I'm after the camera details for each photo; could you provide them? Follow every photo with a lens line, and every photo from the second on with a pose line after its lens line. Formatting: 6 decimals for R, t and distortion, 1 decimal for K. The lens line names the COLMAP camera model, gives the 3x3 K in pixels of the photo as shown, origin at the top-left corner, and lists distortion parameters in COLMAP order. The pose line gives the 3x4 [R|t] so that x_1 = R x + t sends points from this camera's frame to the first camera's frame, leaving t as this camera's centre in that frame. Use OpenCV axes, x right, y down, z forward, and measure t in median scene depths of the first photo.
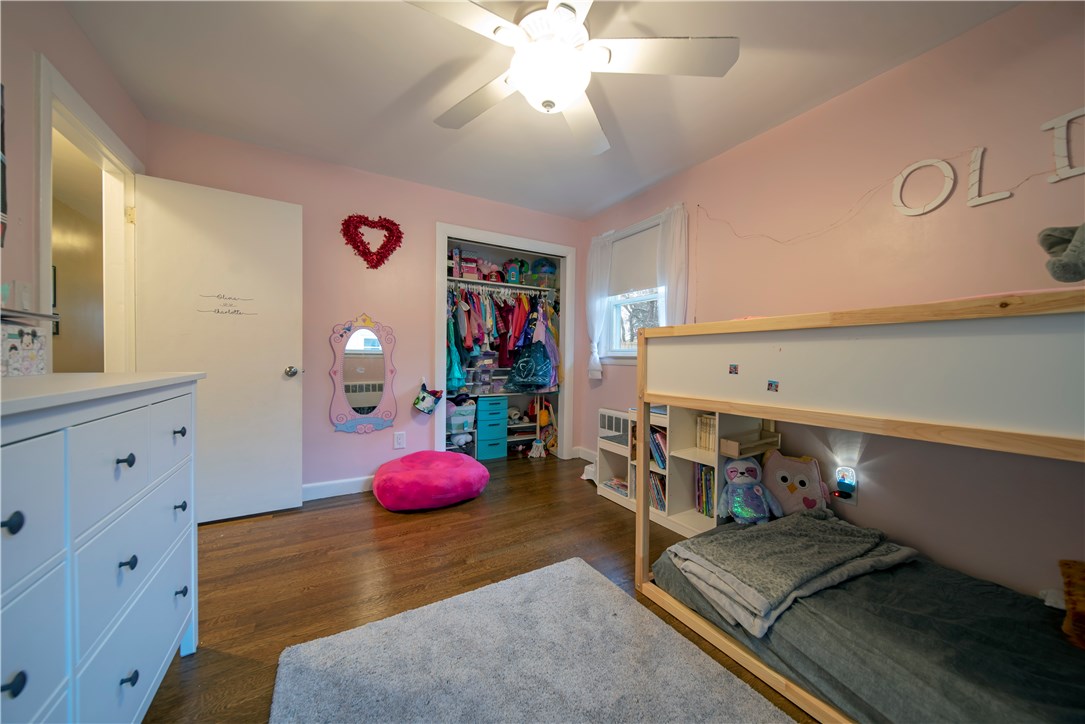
lens RADIAL K [[377.2, 0, 547.0], [0, 377.2, 364.6], [0, 0, 1]] dist [-0.000397, -0.000062]
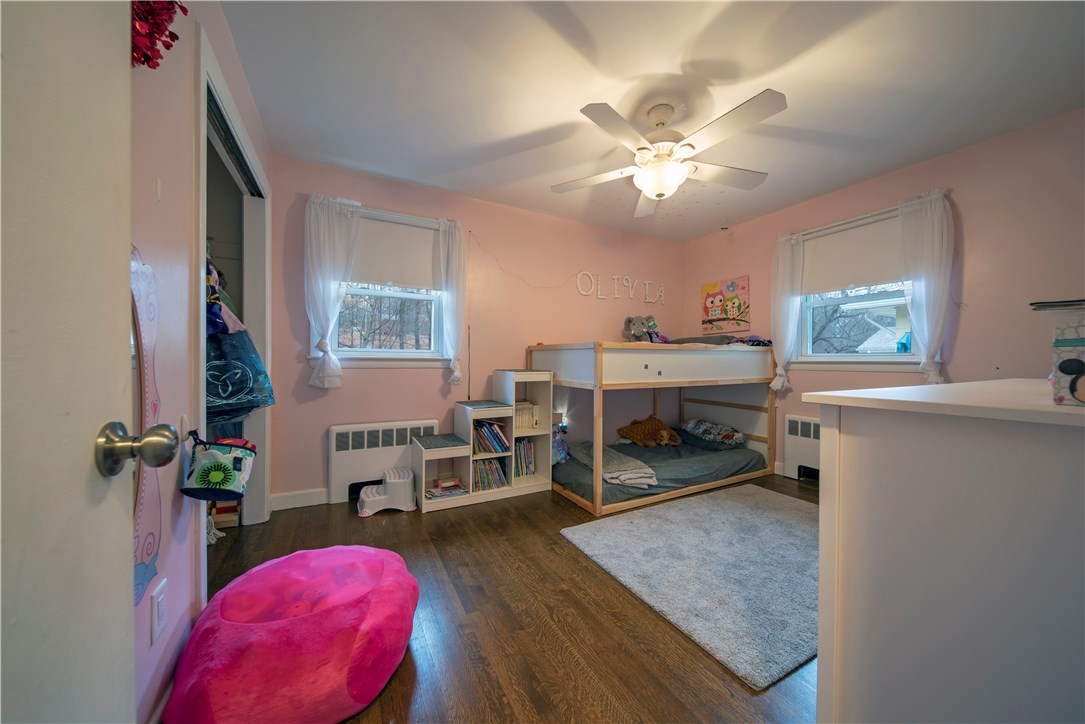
lens RADIAL K [[377.2, 0, 547.0], [0, 377.2, 364.6], [0, 0, 1]] dist [-0.000397, -0.000062]
pose [[0.040148, -0.020089, 0.998992, -1.138812], [0.013598, 0.999716, 0.019557, -0.033017], [-0.999101, 0.012799, 0.040410, 1.031568]]
